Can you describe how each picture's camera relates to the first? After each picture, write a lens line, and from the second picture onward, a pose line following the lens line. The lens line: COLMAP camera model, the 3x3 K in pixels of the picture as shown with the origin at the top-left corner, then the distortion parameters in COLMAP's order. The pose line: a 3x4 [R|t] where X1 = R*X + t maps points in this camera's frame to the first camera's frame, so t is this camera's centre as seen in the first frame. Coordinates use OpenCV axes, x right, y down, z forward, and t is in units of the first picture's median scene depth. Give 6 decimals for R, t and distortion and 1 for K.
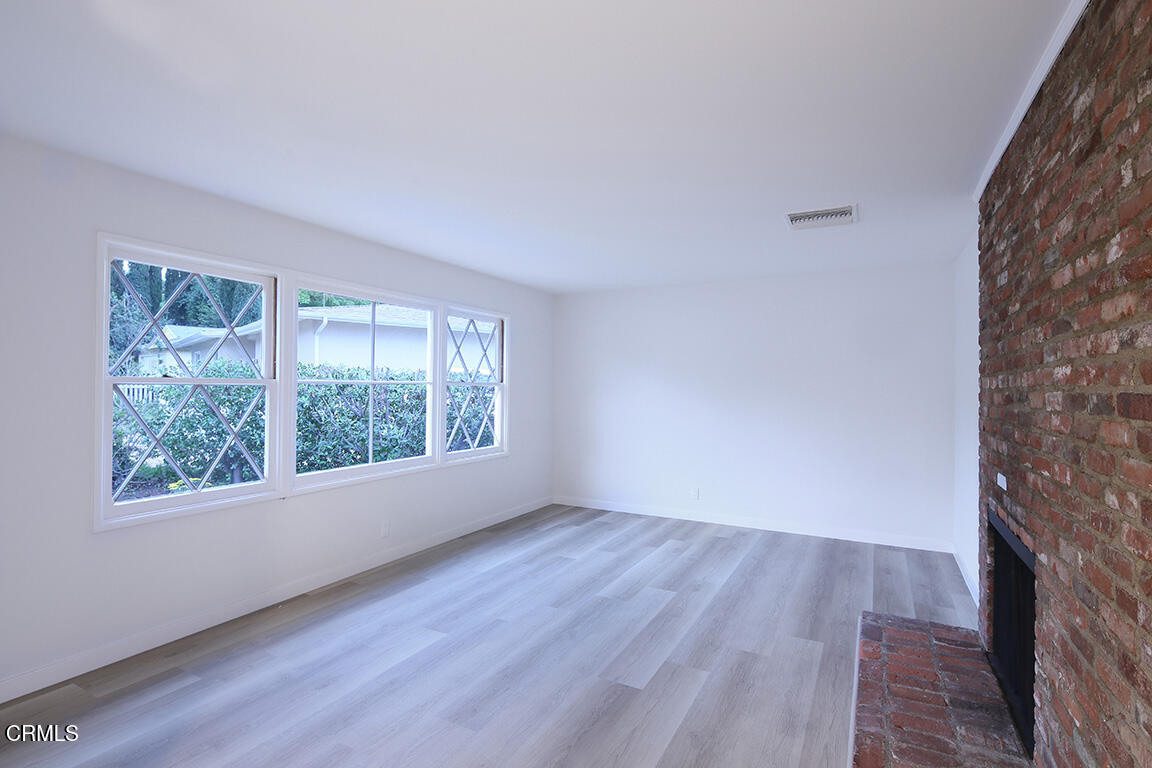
lens RADIAL K [[559.2, 0, 571.6], [0, 559.2, 380.5], [0, 0, 1]] dist [0.008870, -0.005593]
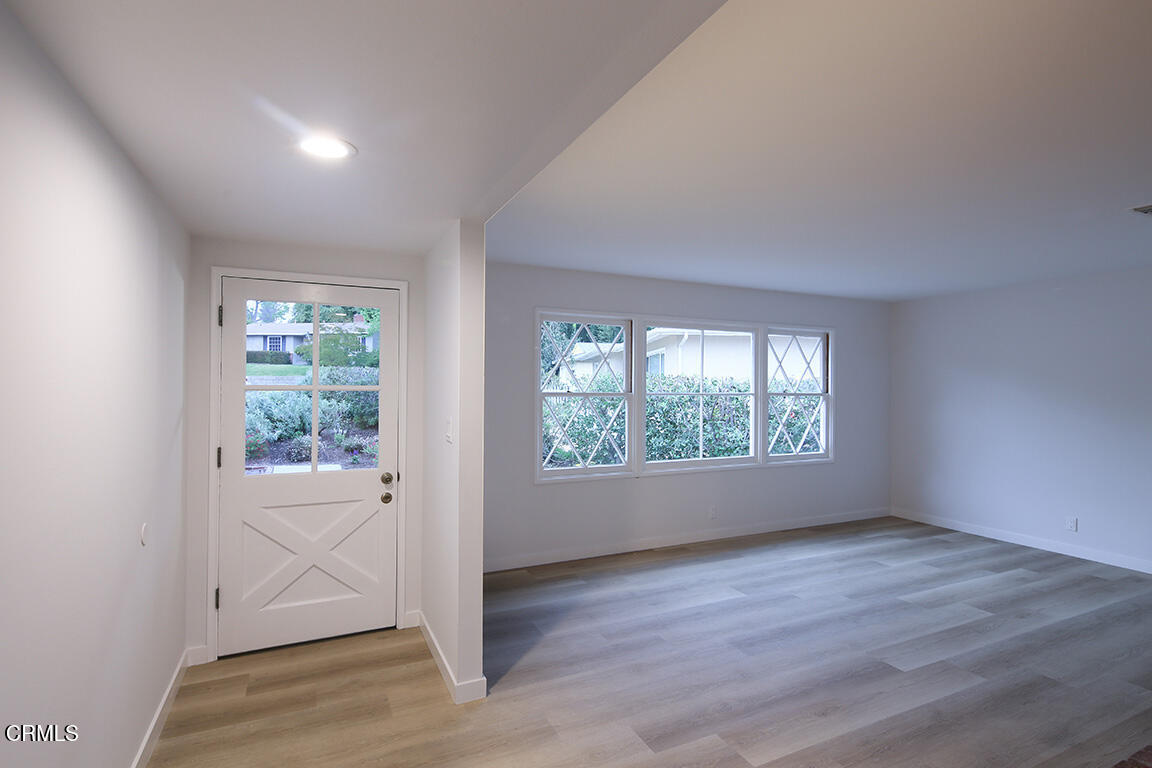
lens RADIAL K [[559.2, 0, 574.8], [0, 559.2, 384.9], [0, 0, 1]] dist [0.008870, -0.005593]
pose [[0.807123, -0.004083, -0.590369, 0.167112], [0.005319, 0.999986, 0.000355, -0.020521], [0.590359, -0.003427, 0.807133, -0.196886]]
